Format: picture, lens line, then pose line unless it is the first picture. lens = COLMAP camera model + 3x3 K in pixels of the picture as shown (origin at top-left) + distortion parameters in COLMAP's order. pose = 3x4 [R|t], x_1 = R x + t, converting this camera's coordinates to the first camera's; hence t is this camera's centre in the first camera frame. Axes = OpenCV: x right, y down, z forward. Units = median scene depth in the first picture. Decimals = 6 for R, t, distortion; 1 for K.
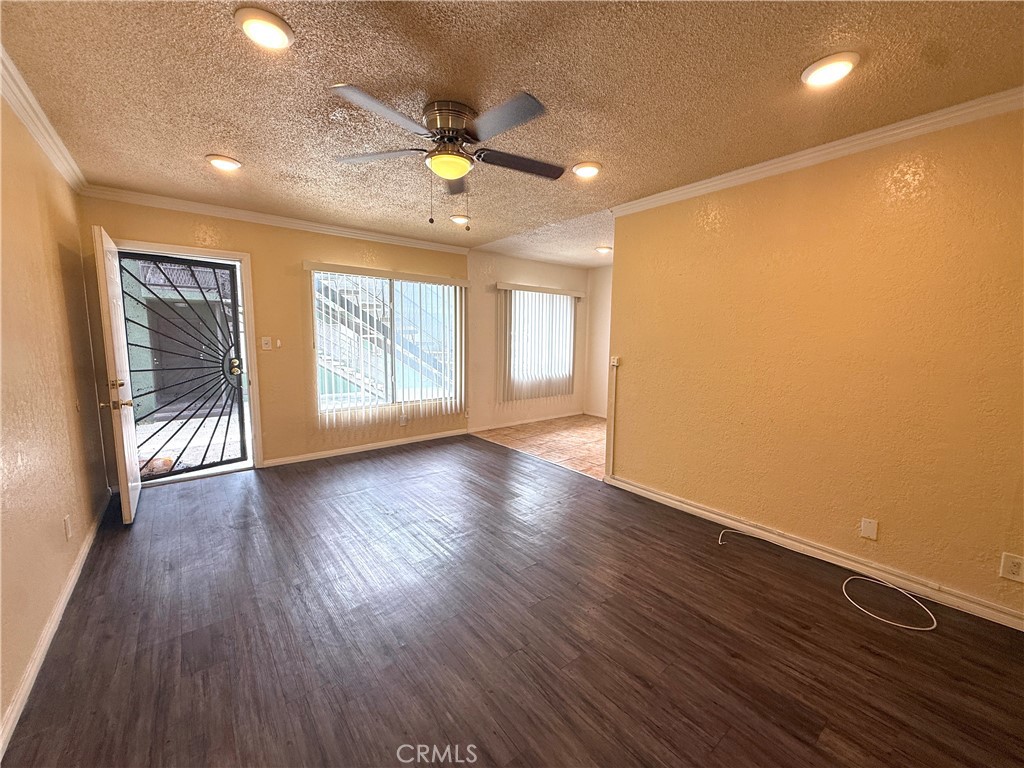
lens RADIAL K [[407.0, 0, 513.0], [0, 407.0, 382.5], [0, 0, 1]] dist [0.000807, -0.000005]
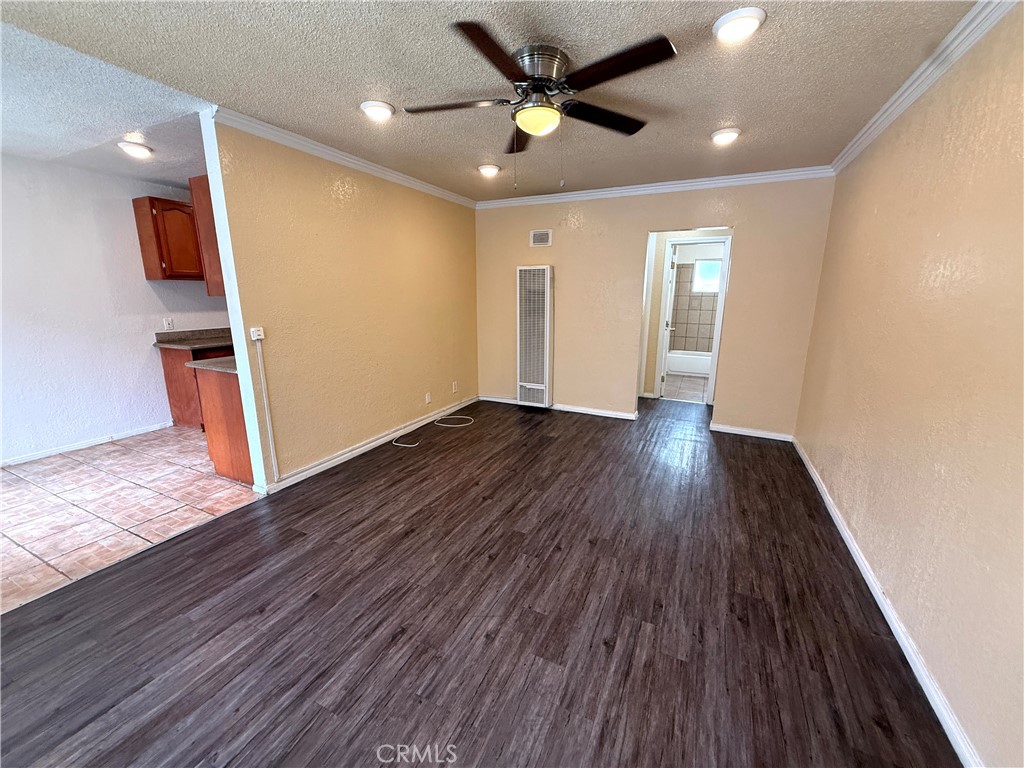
lens RADIAL K [[411.9, 0, 510.6], [0, 411.9, 381.6], [0, 0, 1]] dist [0.000472, -0.000324]
pose [[-0.423381, -0.203102, 0.882892, -0.790683], [0.097747, 0.958616, 0.267396, -0.155221], [-0.900663, 0.199510, -0.386007, 1.123576]]
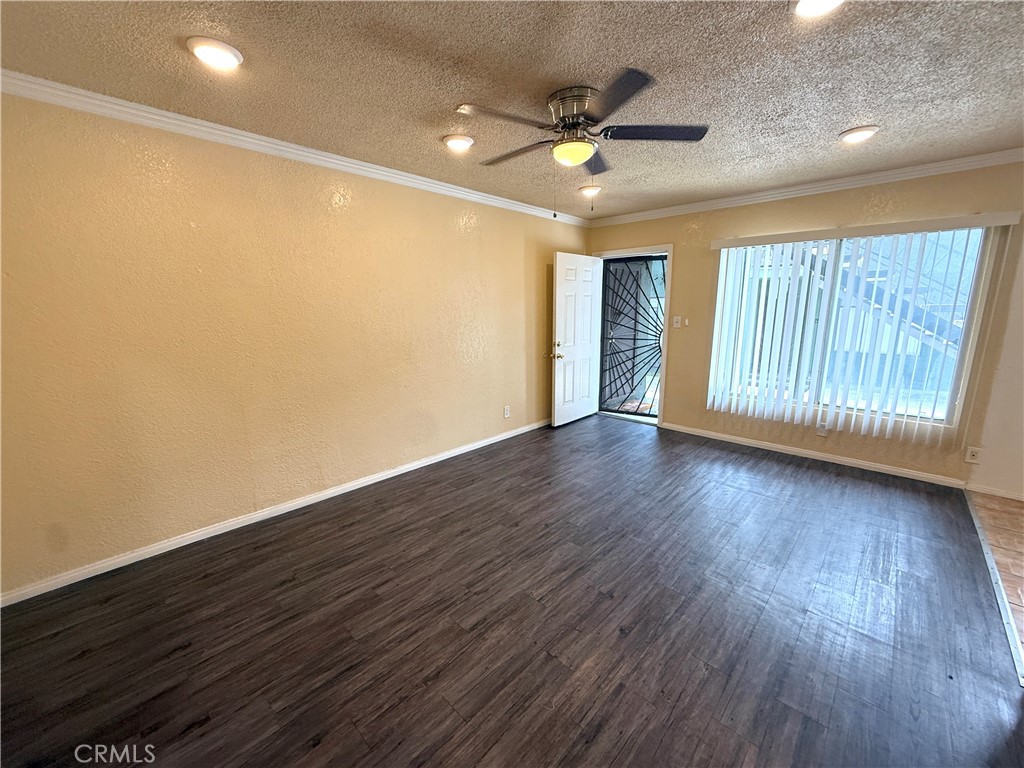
lens RADIAL K [[410.1, 0, 507.7], [0, 410.1, 379.9], [0, 0, 1]] dist [-0.000101, -0.000105]
pose [[0.120105, 0.163496, -0.979206, 0.669607], [-0.107819, 0.982660, 0.150848, -0.081631], [0.986889, 0.087459, 0.135650, 0.547655]]
